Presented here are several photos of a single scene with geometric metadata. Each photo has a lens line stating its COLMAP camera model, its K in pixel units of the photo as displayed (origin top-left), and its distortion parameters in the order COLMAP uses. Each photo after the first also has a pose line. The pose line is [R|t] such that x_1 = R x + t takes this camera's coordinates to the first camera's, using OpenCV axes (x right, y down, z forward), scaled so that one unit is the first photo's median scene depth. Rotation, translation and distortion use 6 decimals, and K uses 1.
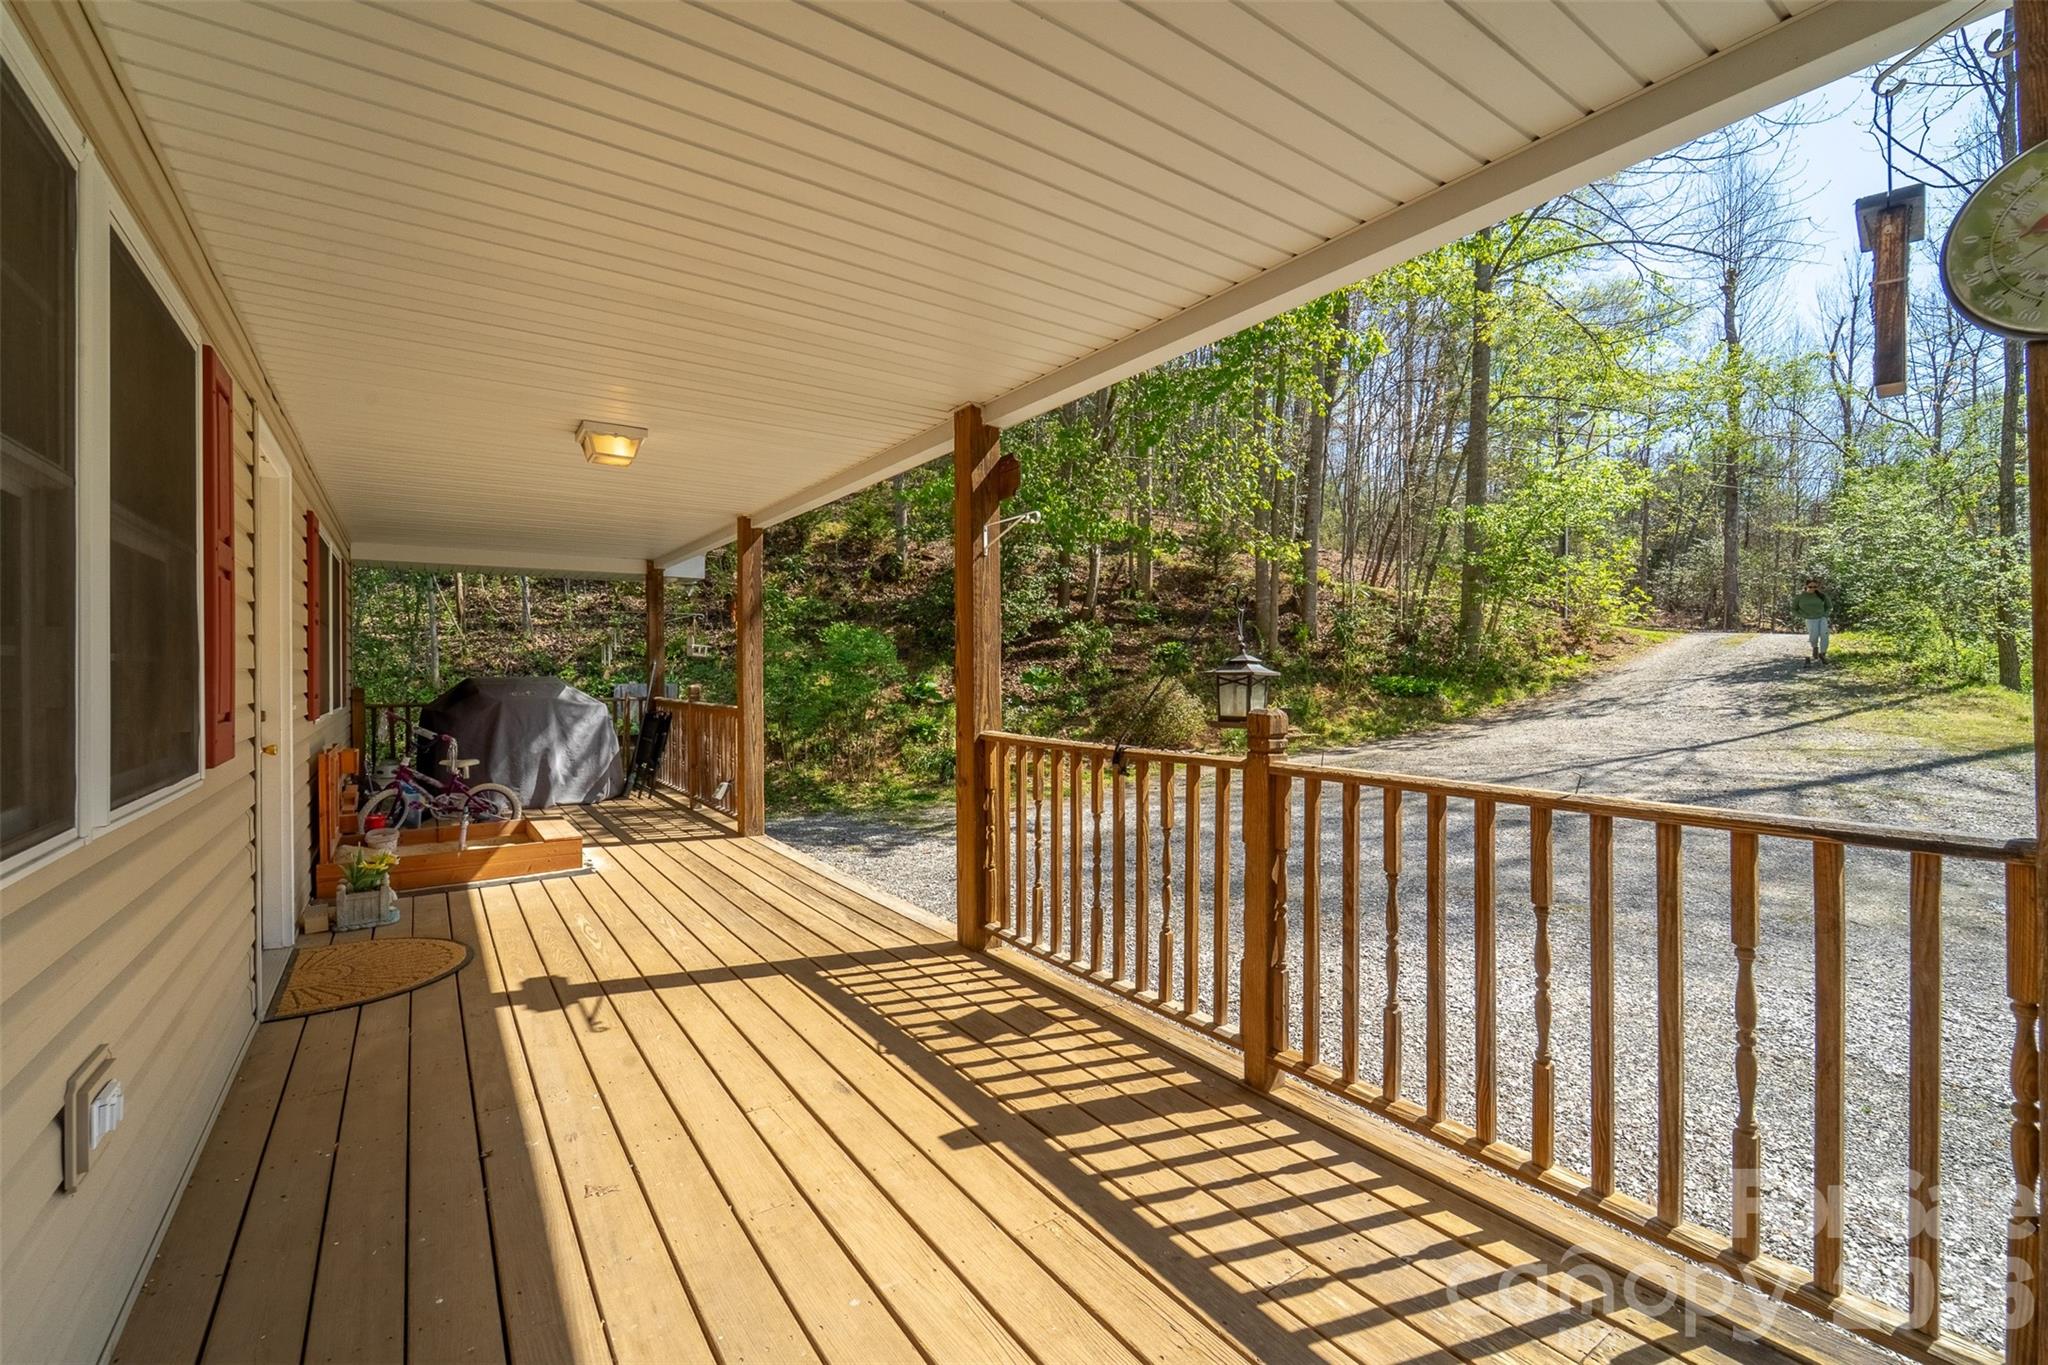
lens RADIAL K [[851.5, 0, 1015.3], [0, 851.5, 672.1], [0, 0, 1]] dist [0.023226, 0.000016]
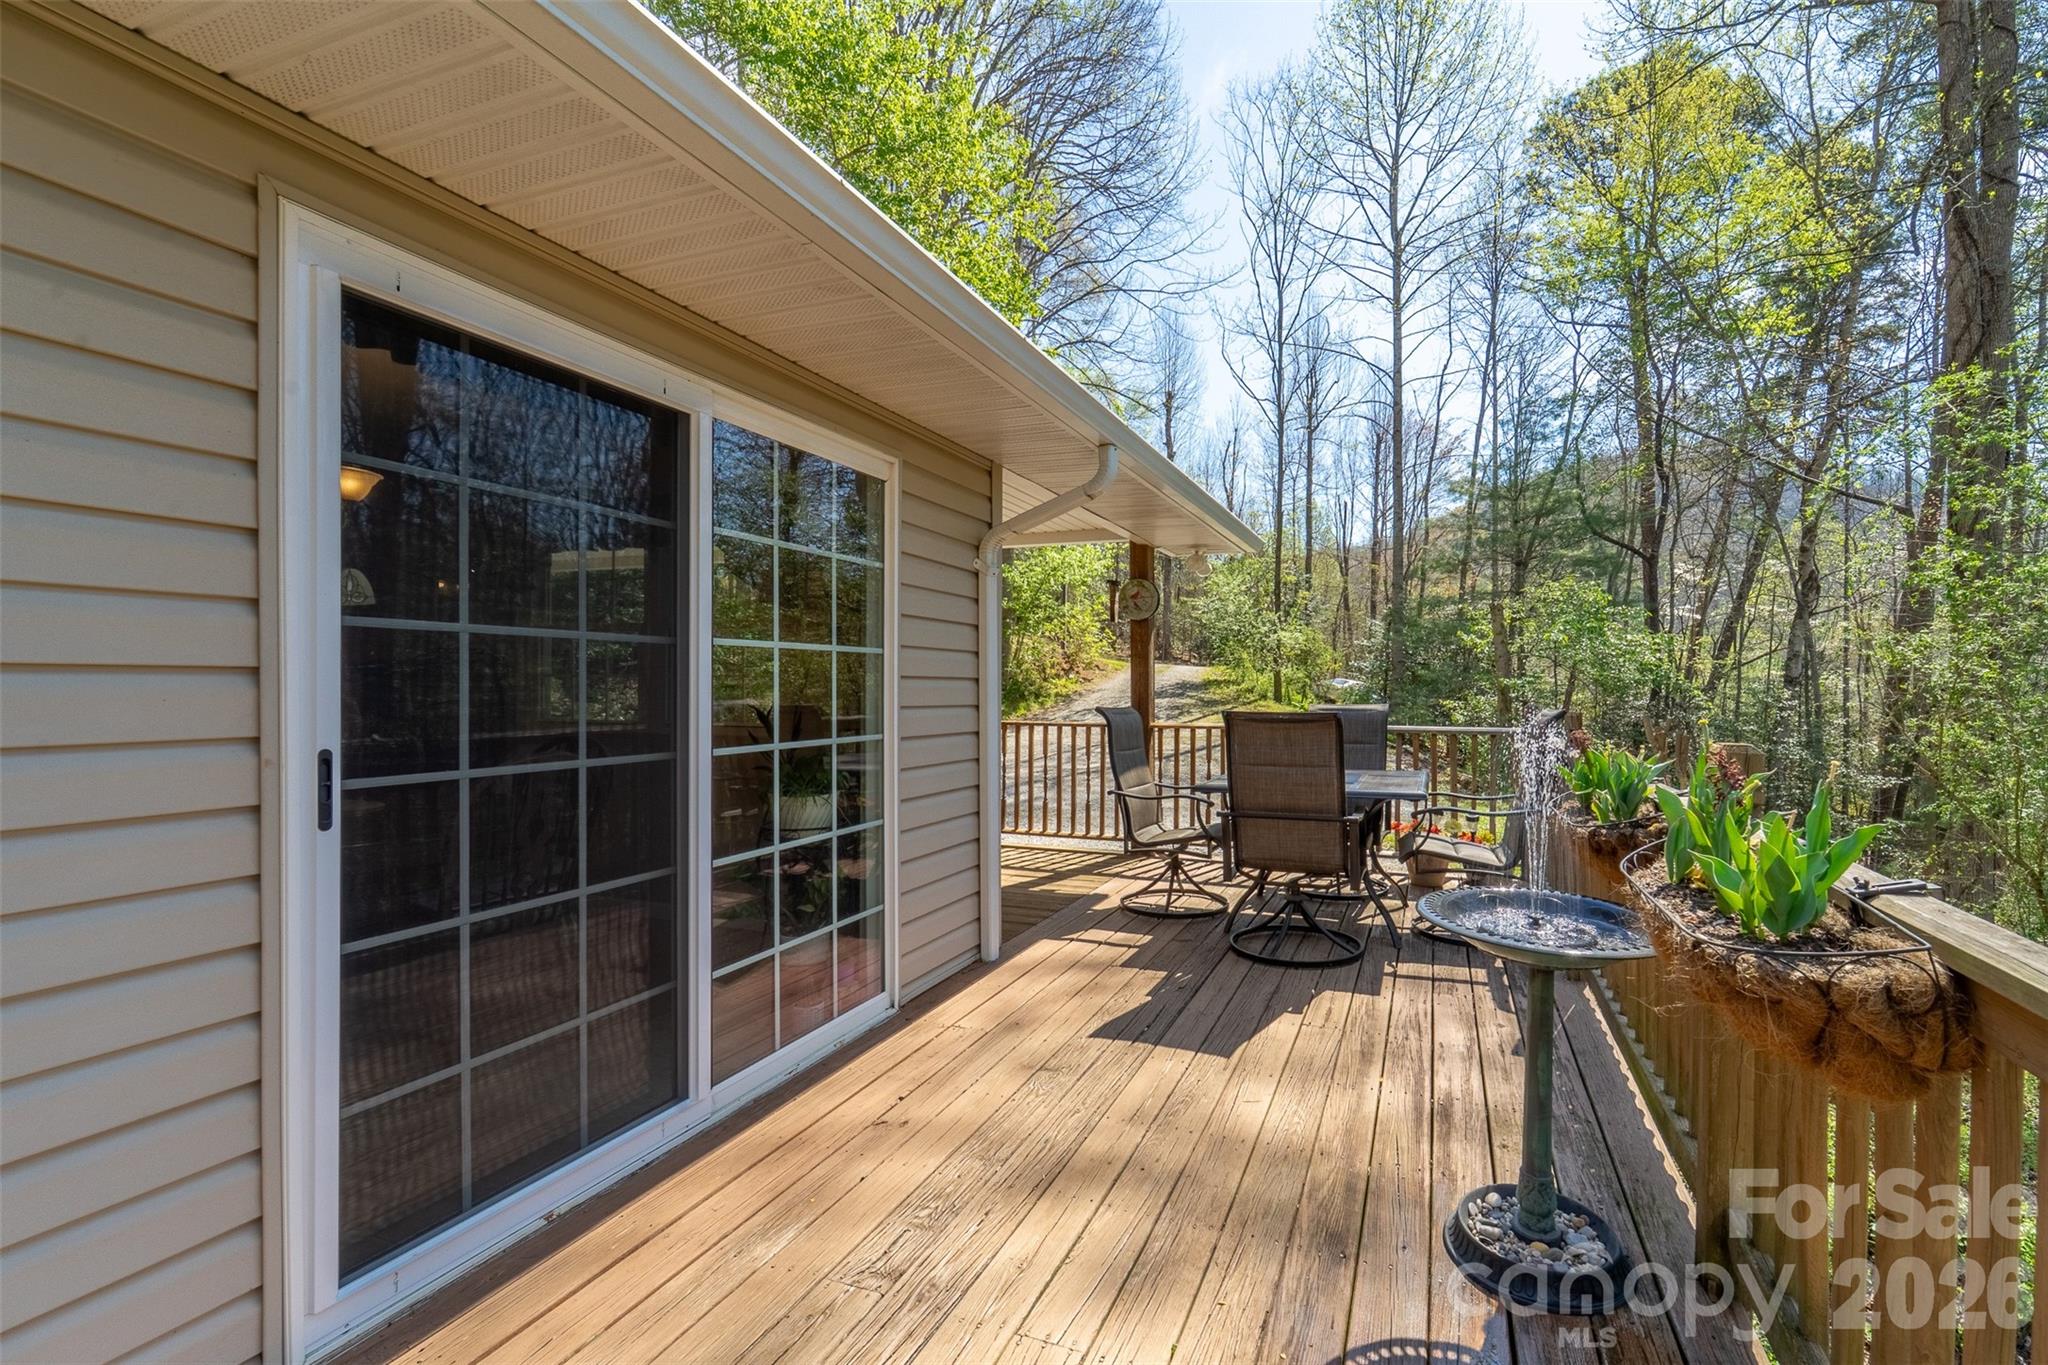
lens RADIAL K [[851.5, 0, 1015.3], [0, 851.5, 672.1], [0, 0, 1]] dist [0.023226, 0.000016]
pose [[0.873369, 0.018413, 0.486711, -0.086217], [-0.009383, 0.999736, -0.020983, 0.000104], [-0.486969, 0.013759, 0.873311, -0.145893]]
